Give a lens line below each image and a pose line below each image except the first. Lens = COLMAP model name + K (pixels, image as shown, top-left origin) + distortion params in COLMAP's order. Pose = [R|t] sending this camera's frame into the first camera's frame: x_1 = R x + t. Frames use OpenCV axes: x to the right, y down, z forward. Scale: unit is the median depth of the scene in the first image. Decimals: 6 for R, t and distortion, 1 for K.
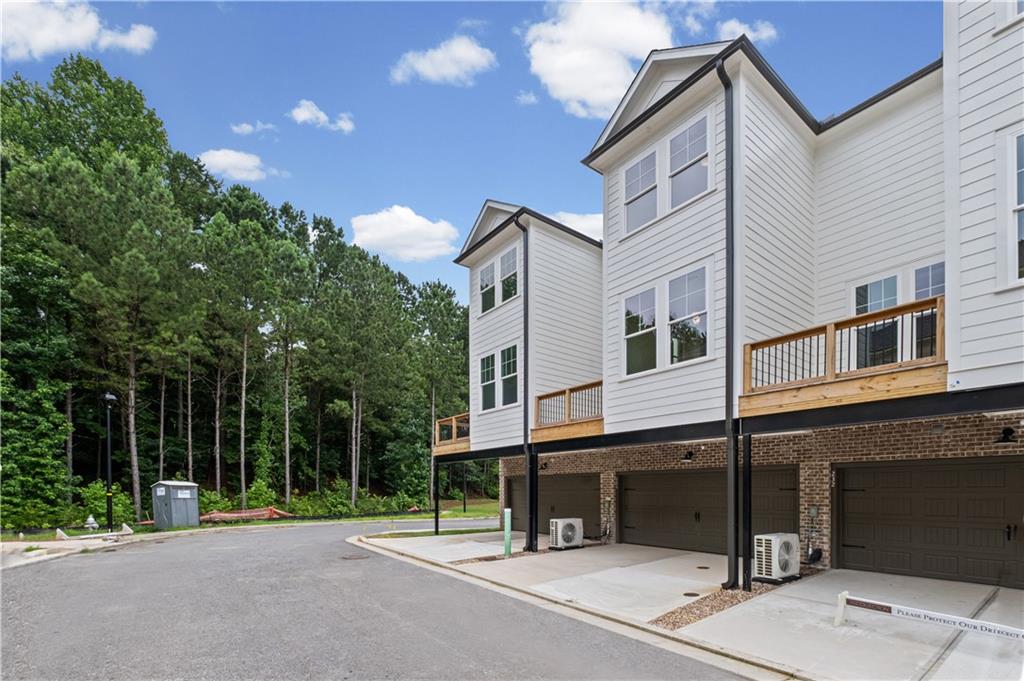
lens RADIAL K [[455.3, 0, 506.9], [0, 455.3, 339.5], [0, 0, 1]] dist [0.014185, 0.000006]
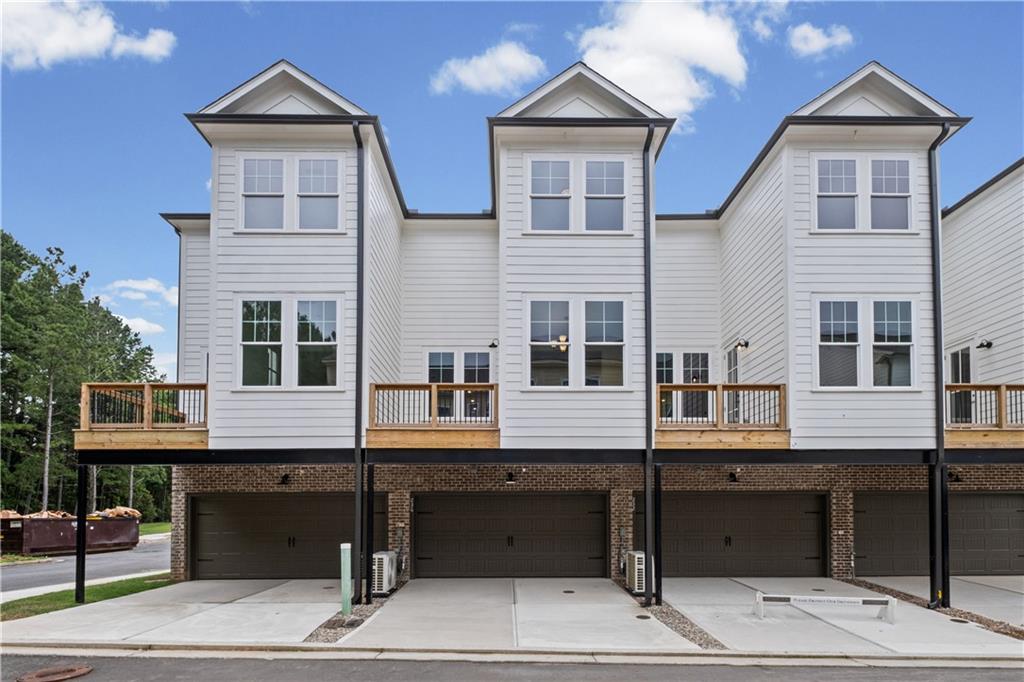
lens RADIAL K [[427.9, 0, 512.0], [0, 427.9, 416.5], [0, 0, 1]] dist [-0.001082, -0.000300]
pose [[0.578092, 0.181287, 0.795579, -0.310541], [-0.255432, 0.966209, -0.034563, 0.136151], [-0.774961, -0.183235, 0.604864, 0.414918]]
